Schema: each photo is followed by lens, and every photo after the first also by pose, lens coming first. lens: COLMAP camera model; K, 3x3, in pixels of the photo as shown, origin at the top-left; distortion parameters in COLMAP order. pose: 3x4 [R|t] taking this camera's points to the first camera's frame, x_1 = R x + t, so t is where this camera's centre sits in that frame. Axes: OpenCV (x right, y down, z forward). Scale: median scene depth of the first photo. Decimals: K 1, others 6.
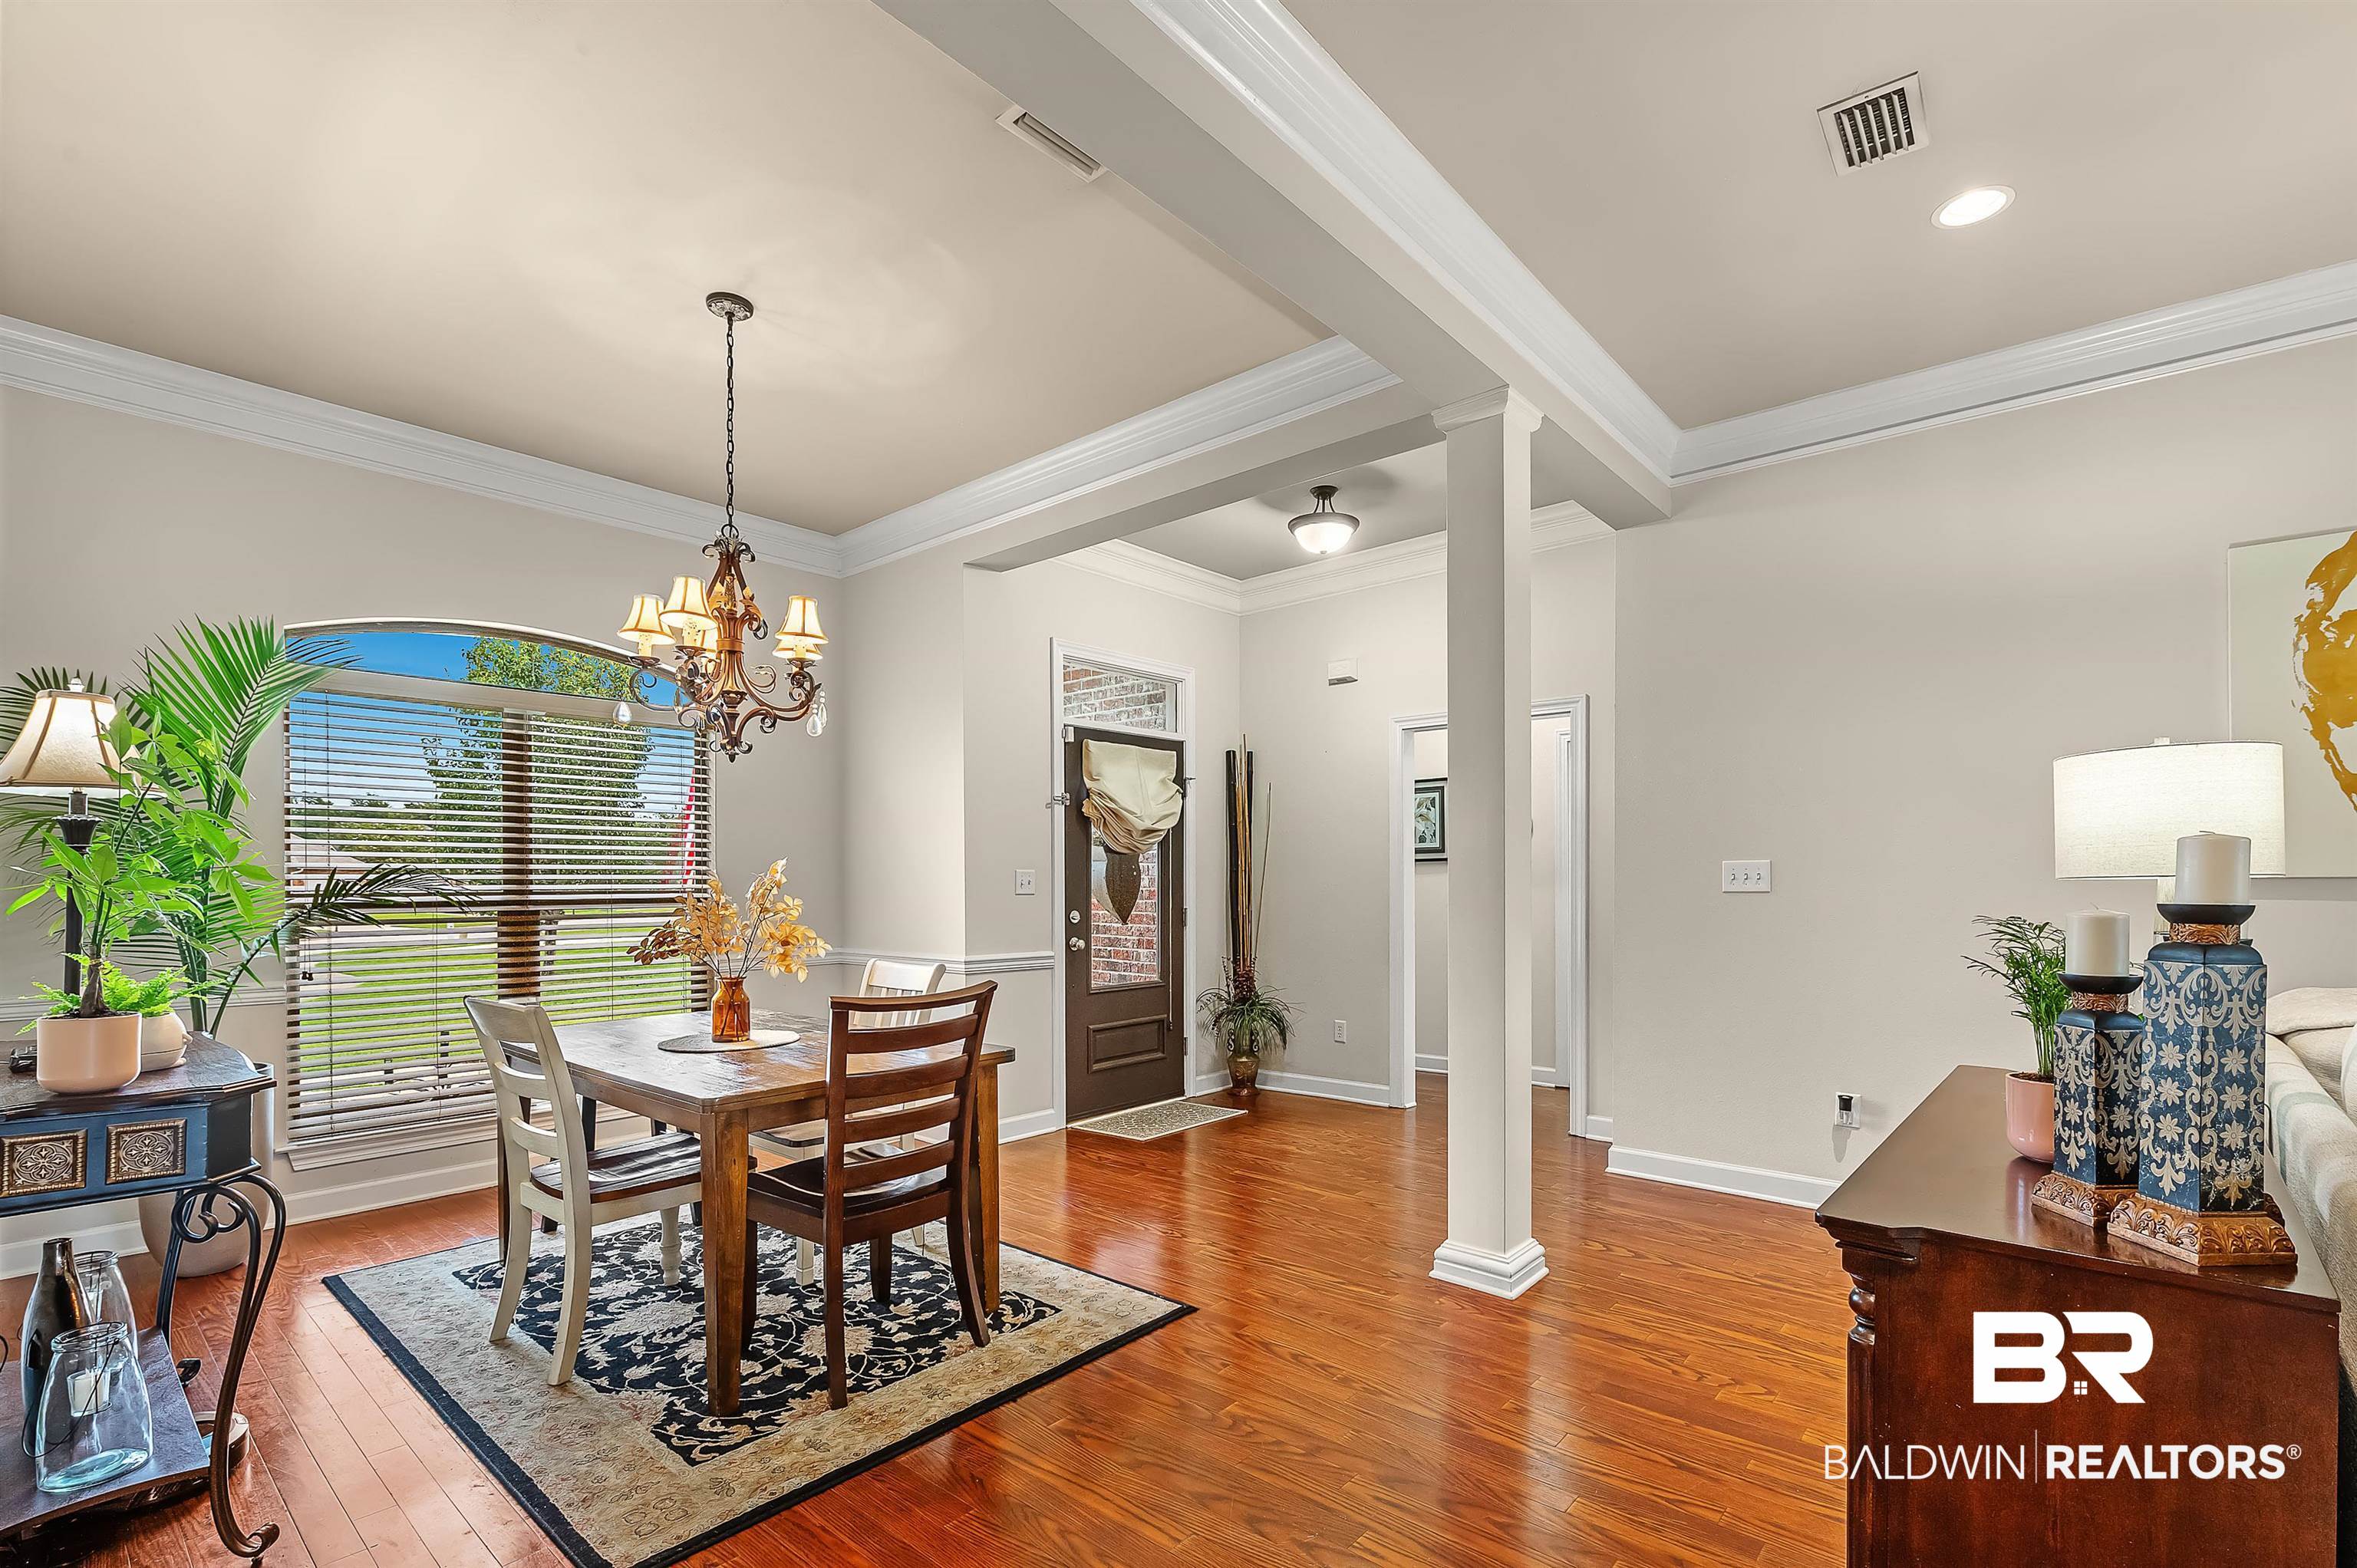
lens RADIAL K [[1053.9, 0, 1194.9], [0, 1053.9, 882.0], [0, 0, 1]] dist [-0.004834, -0.000799]
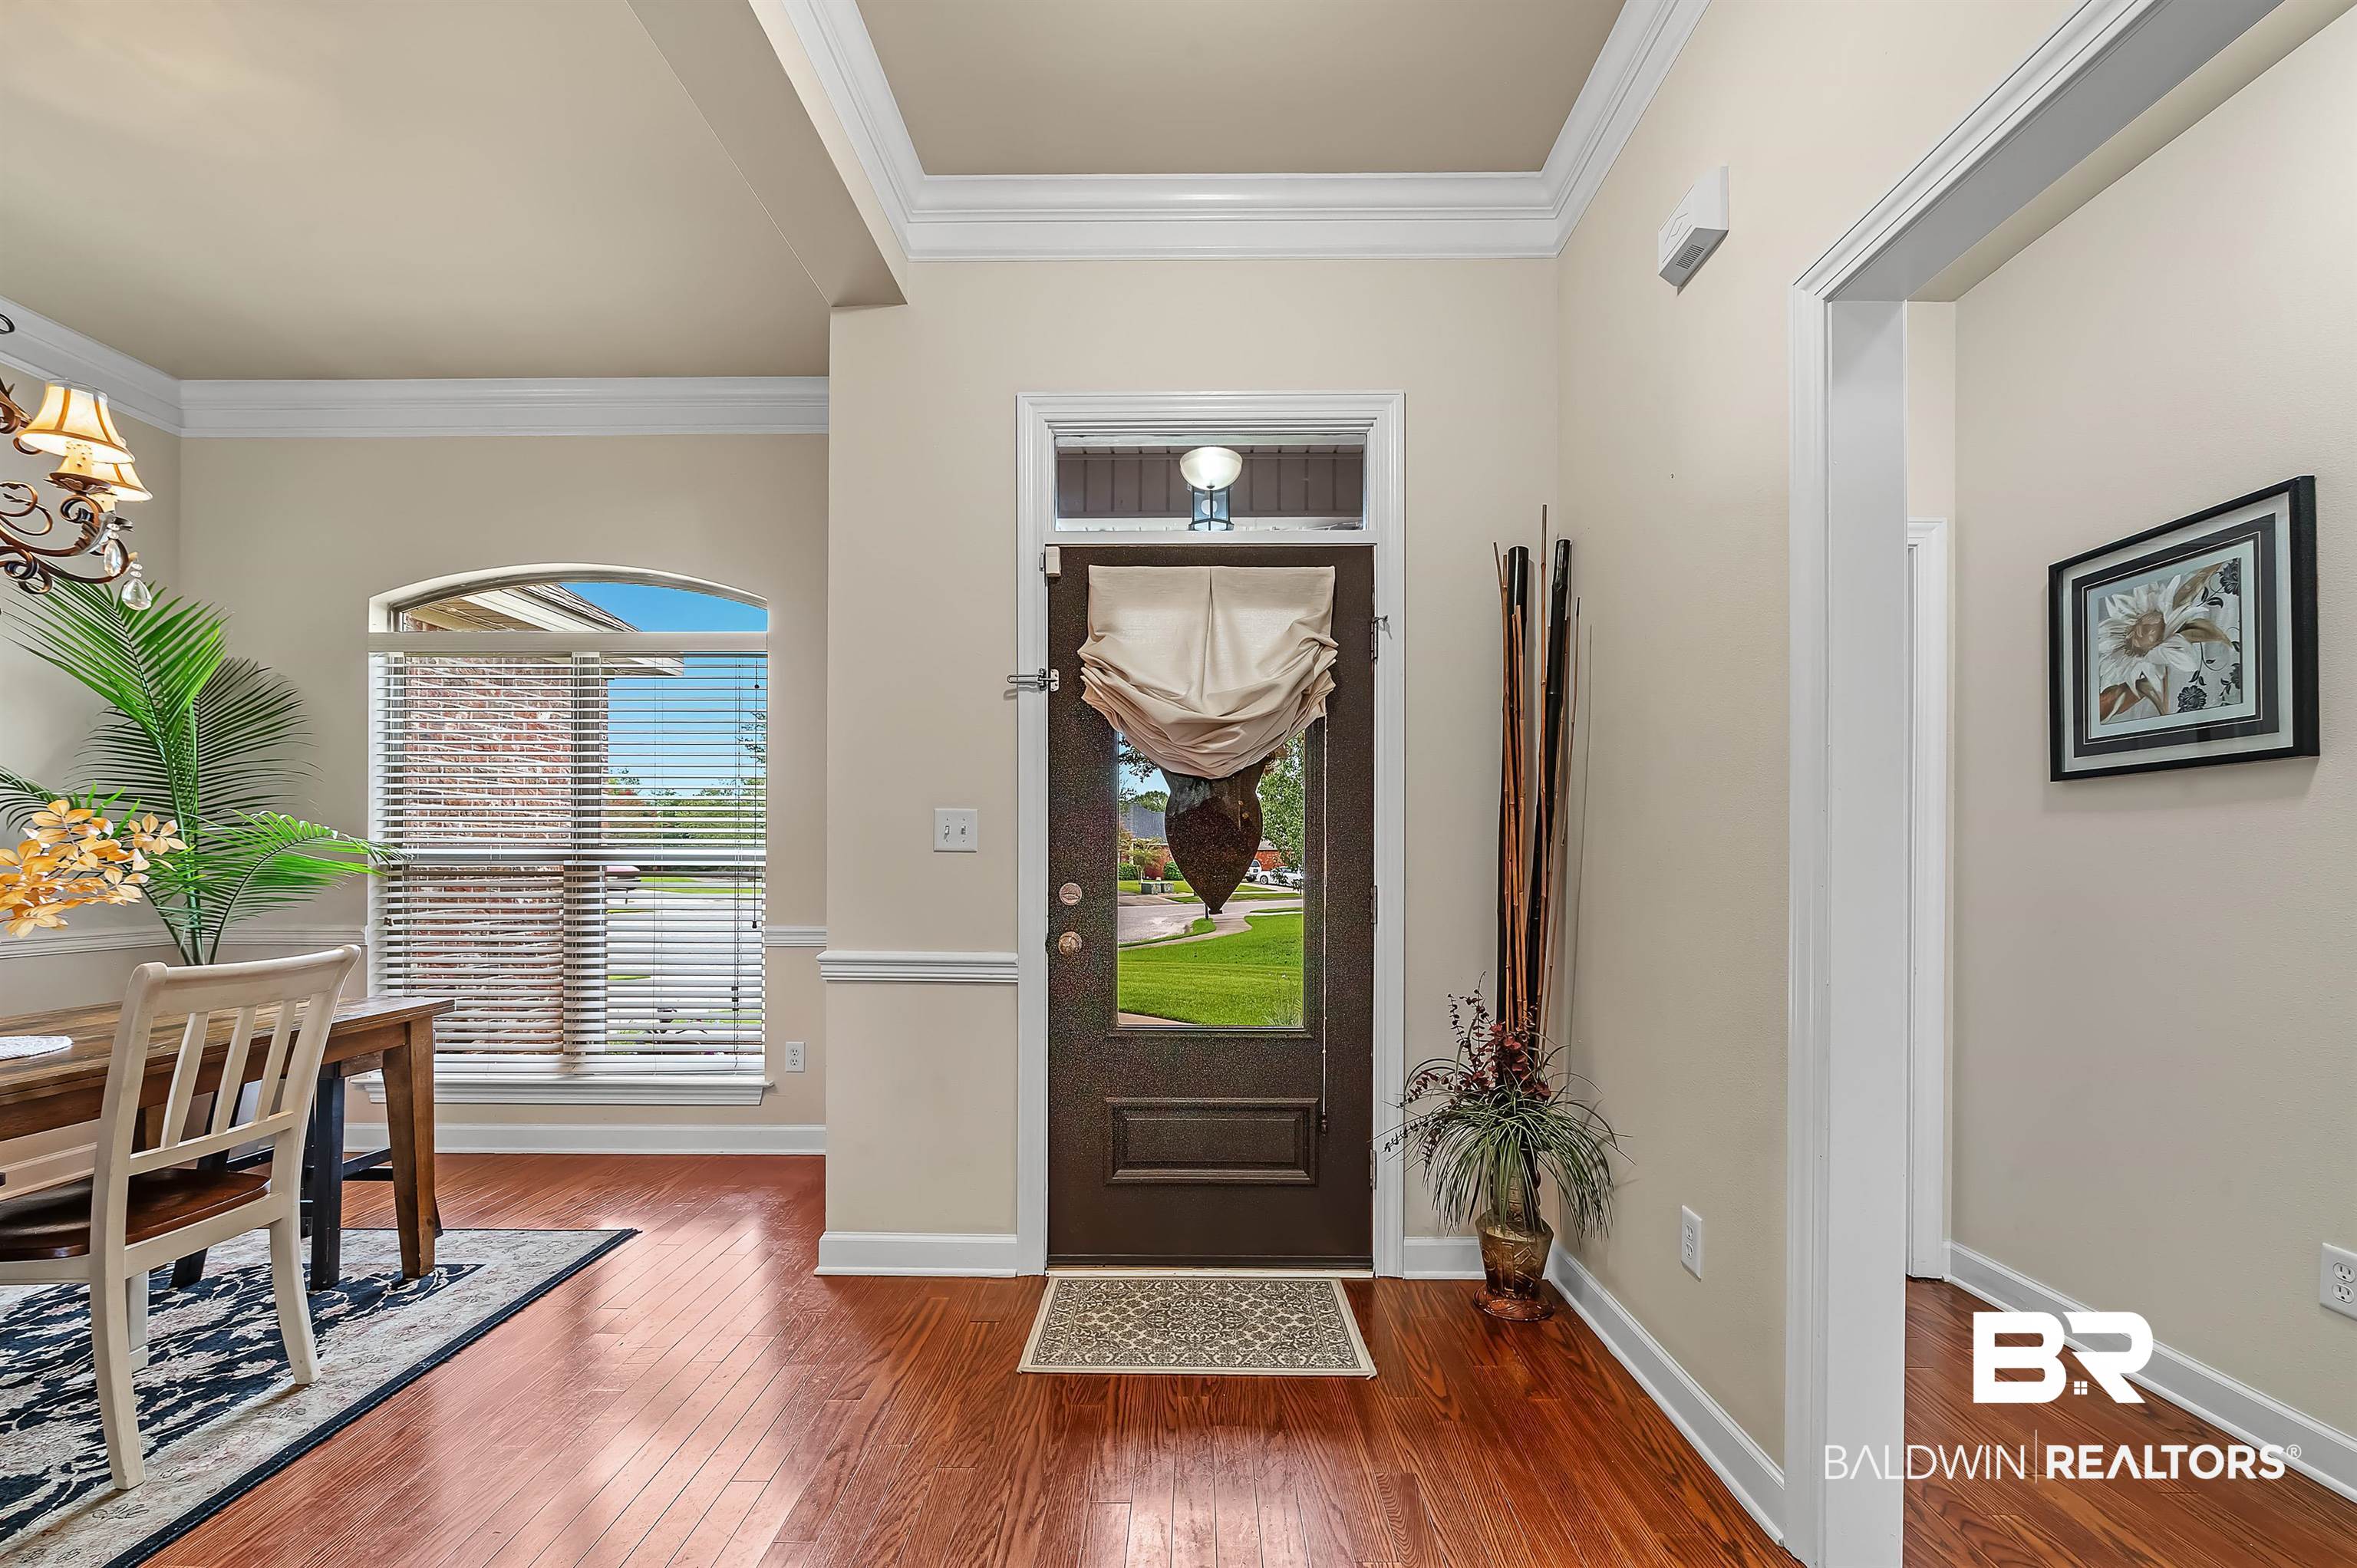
lens RADIAL K [[929.0, 0, 1189.1], [0, 929.0, 862.5], [0, 0, 1]] dist [-0.006407, -0.000887]
pose [[0.650101, 0.005792, -0.759826, 0.292408], [-0.007437, 0.999972, 0.001259, 0.015404], [0.759811, 0.004832, 0.650126, 0.732117]]
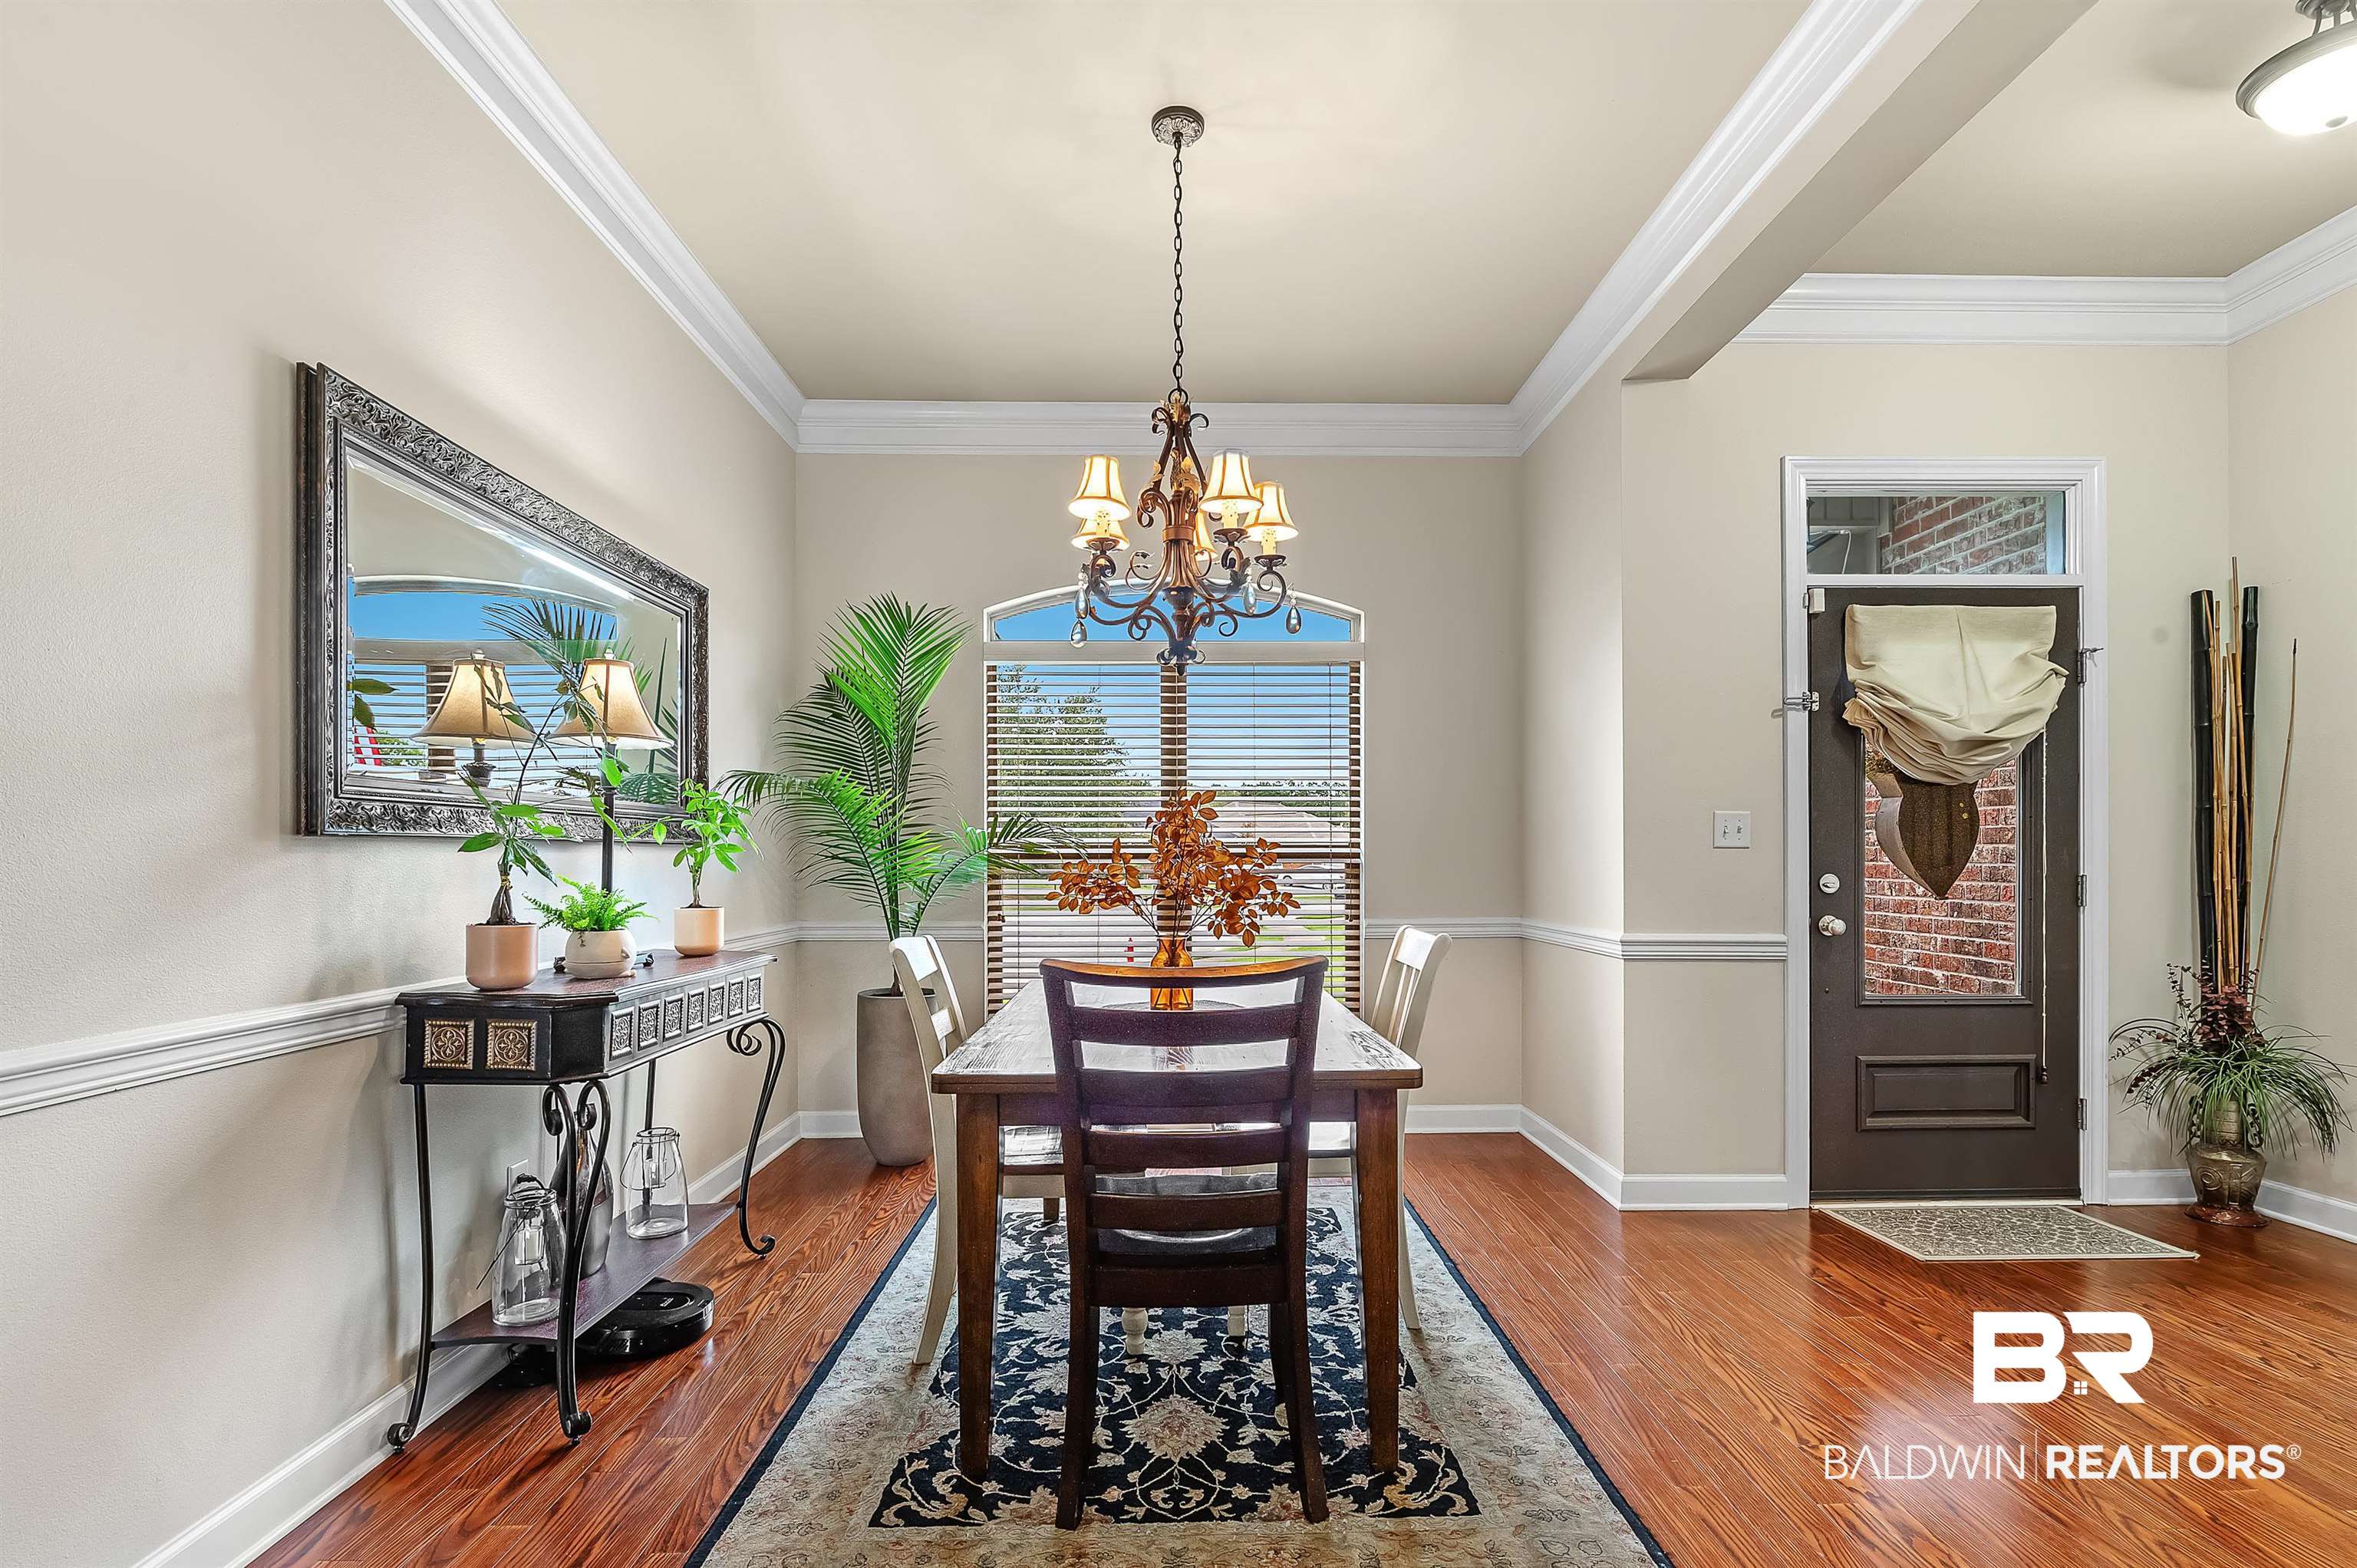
lens RADIAL K [[1124.9, 0, 1187.2], [0, 1124.9, 857.8], [0, 0, 1]] dist [-0.007332, -0.000764]
pose [[0.668370, 0.001525, -0.743828, 0.133333], [-0.002080, 0.999998, 0.000182, 0.017992], [0.743826, 0.001425, 0.668371, 0.250654]]
